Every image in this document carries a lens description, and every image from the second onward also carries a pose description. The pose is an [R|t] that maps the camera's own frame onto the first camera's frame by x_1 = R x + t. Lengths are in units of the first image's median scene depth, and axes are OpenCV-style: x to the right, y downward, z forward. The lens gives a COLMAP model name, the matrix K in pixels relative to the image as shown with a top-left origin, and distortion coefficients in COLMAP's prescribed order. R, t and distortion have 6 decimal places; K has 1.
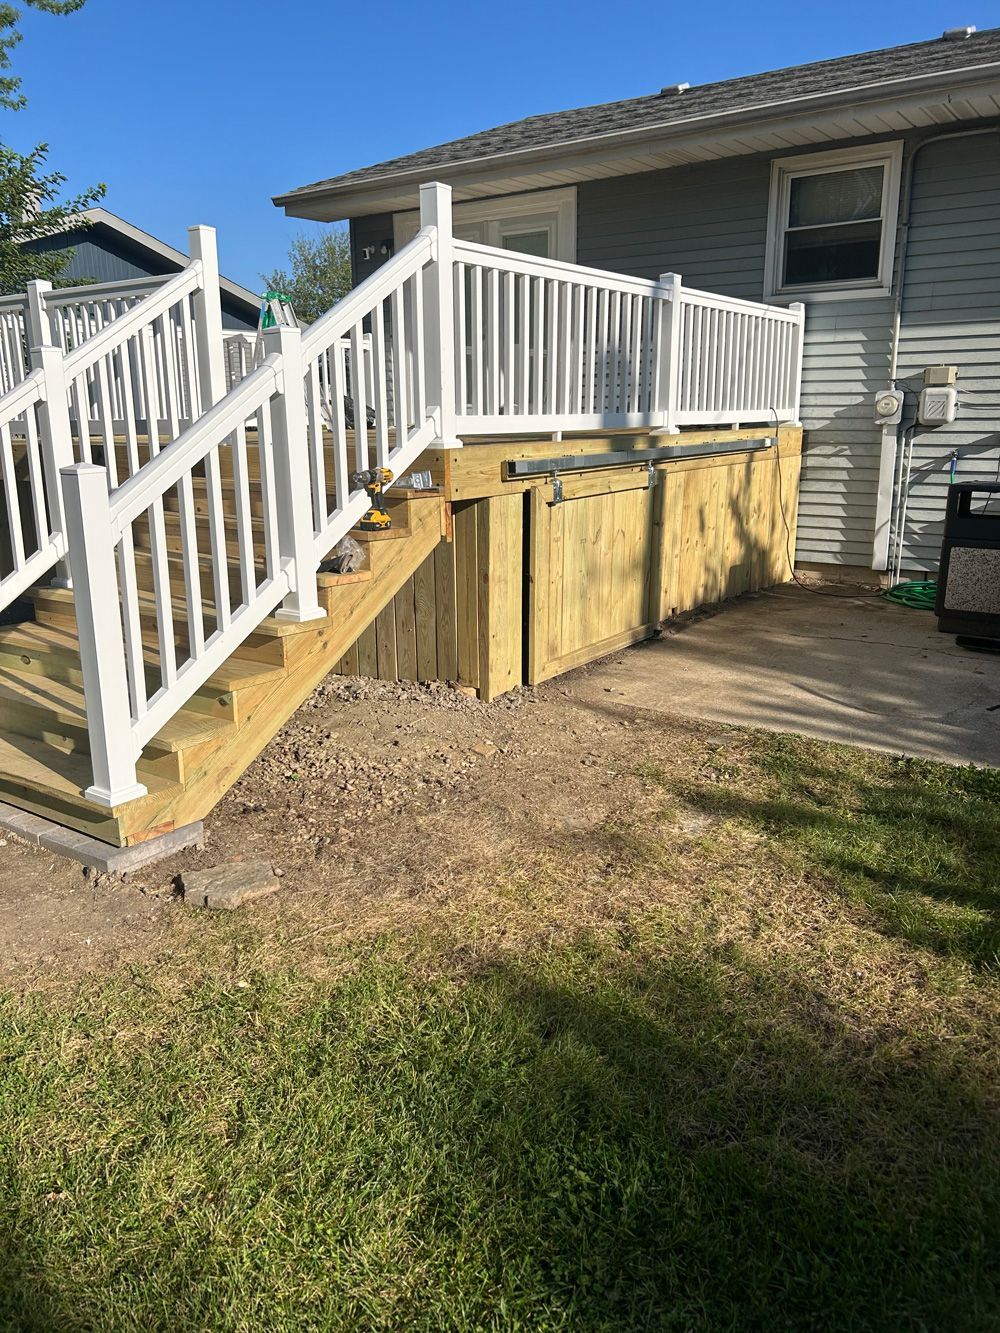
lens RADIAL K [[1004.7, 0, 499.2], [0, 1004.7, 656.2], [0, 0, 1]] dist [0.048965, -0.060854]
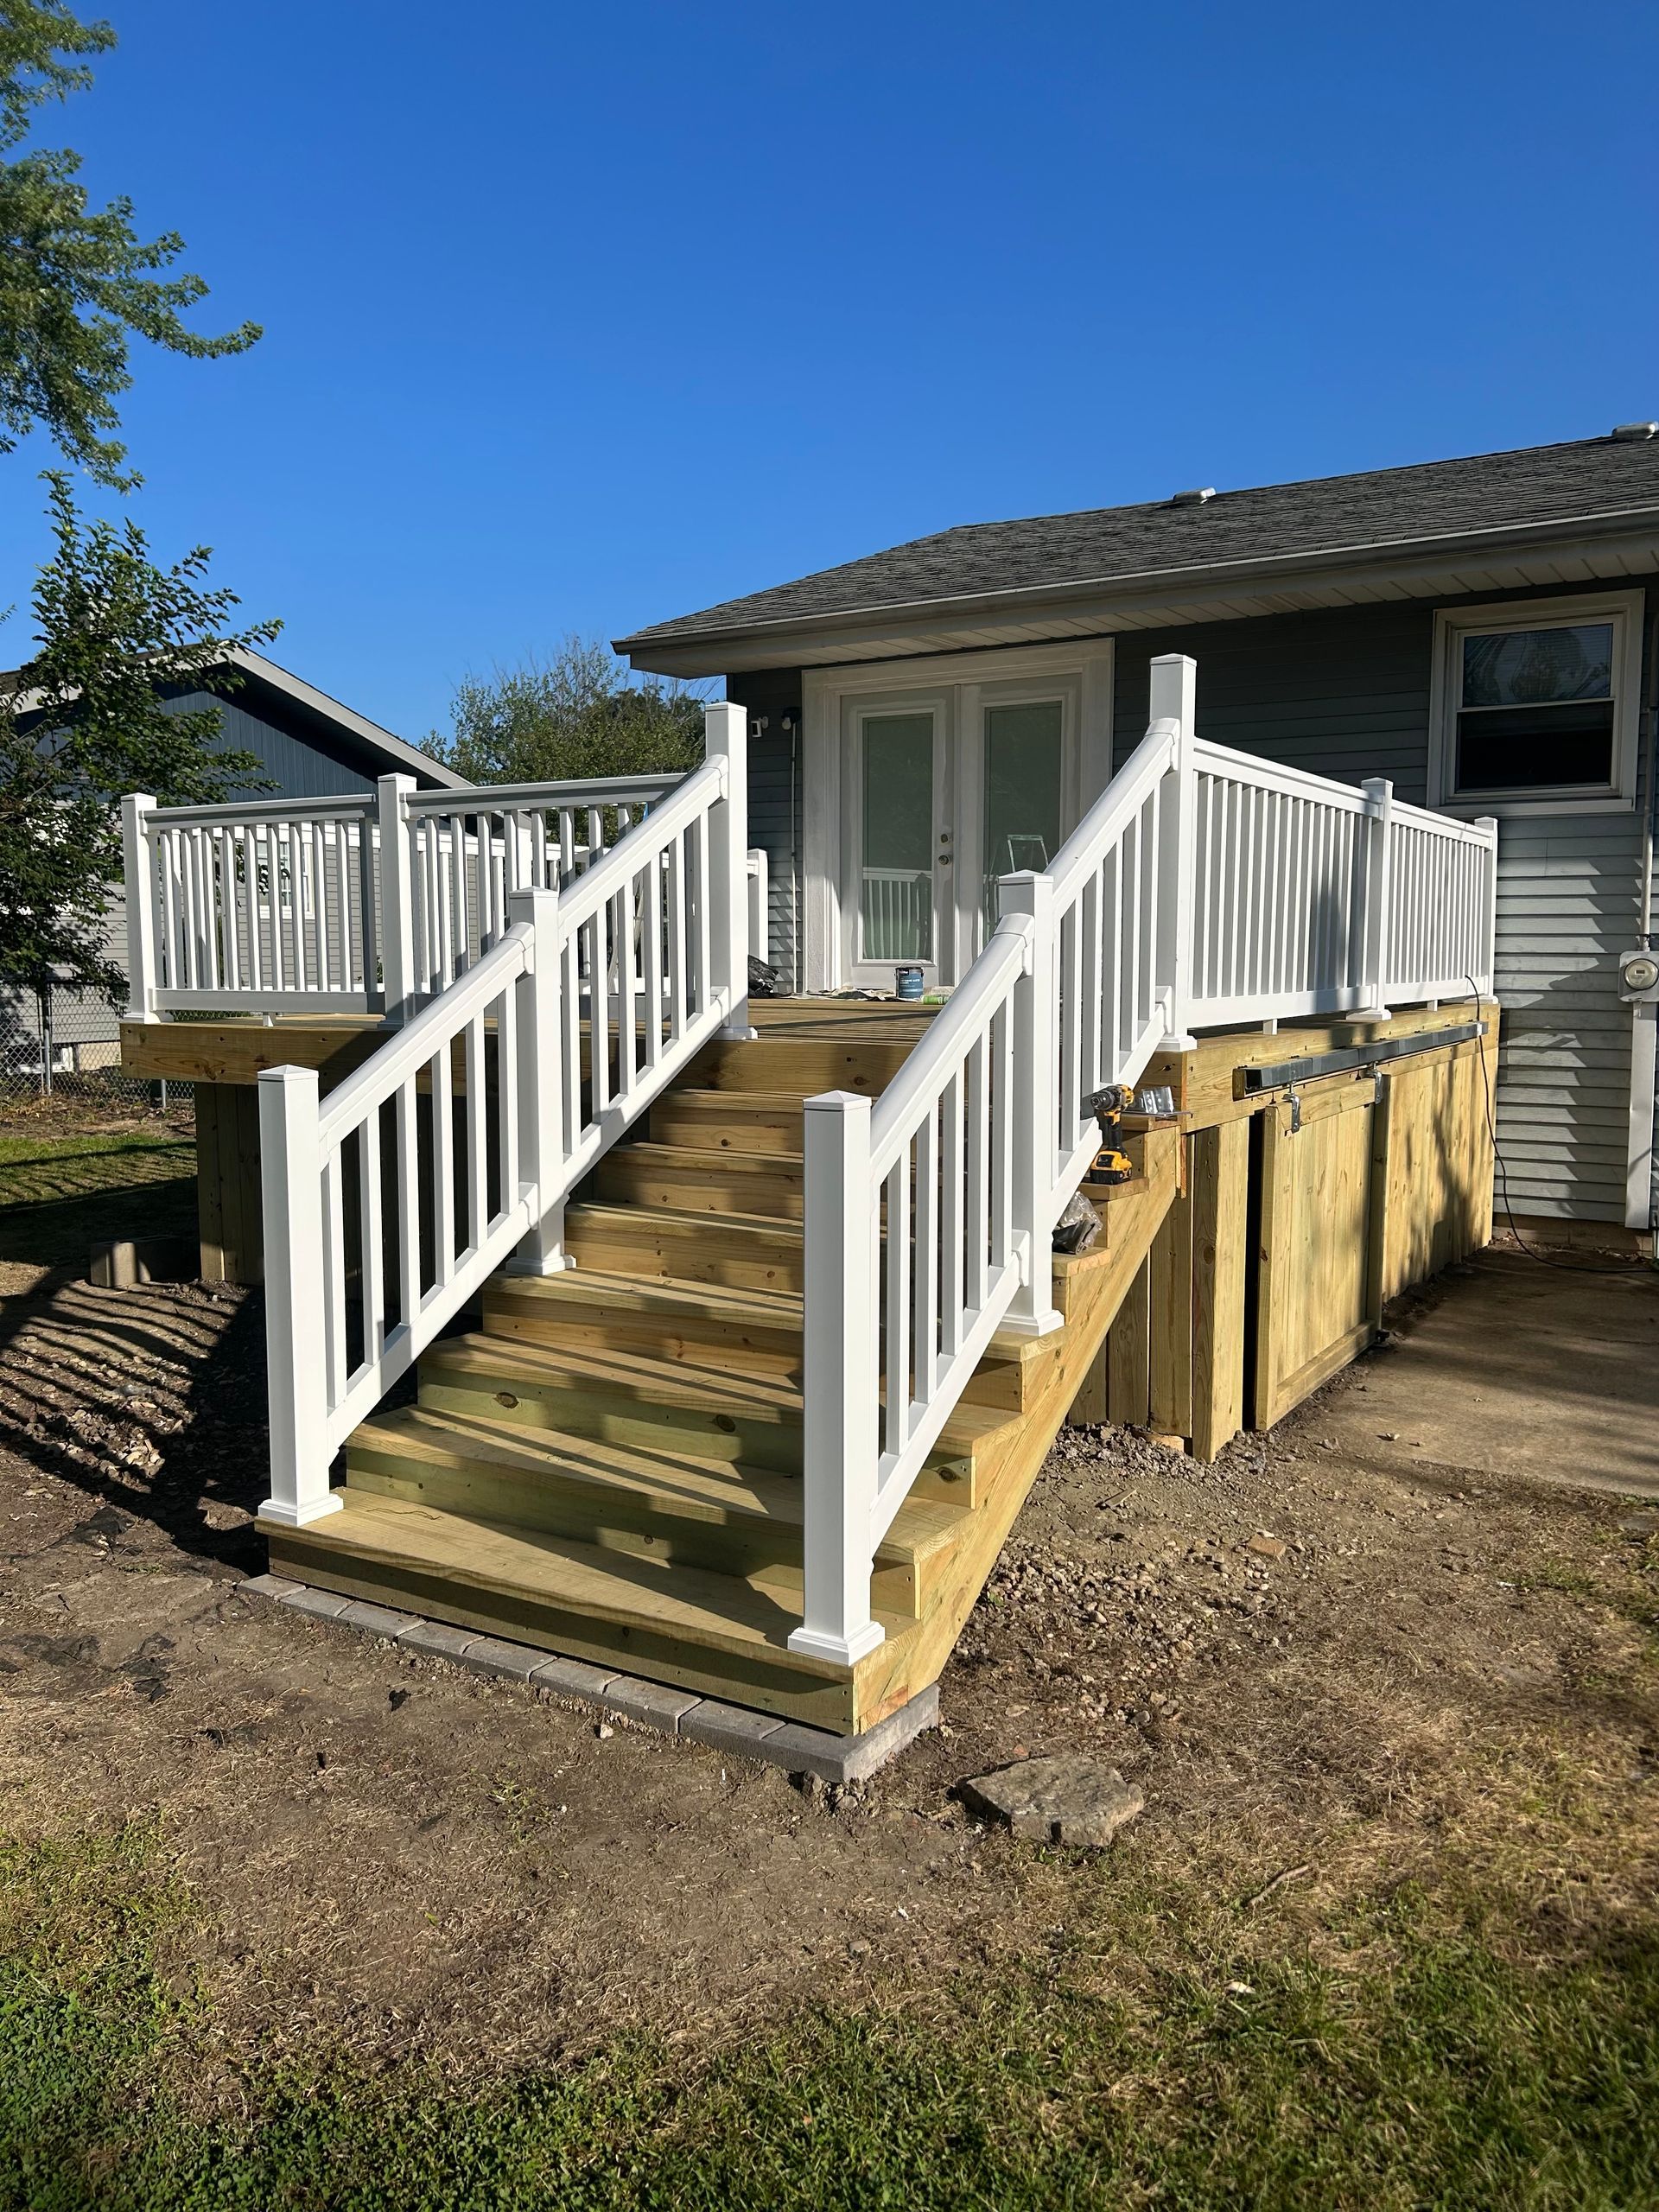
lens RADIAL K [[1667.1, 0, 913.0], [0, 1667.1, 1084.2], [0, 0, 1]] dist [0.048965, -0.060854]
pose [[0.997464, 0.004210, 0.071053, -0.256158], [0.007308, 0.986915, -0.161075, -0.016334], [-0.070802, 0.161186, 0.984381, -0.009895]]
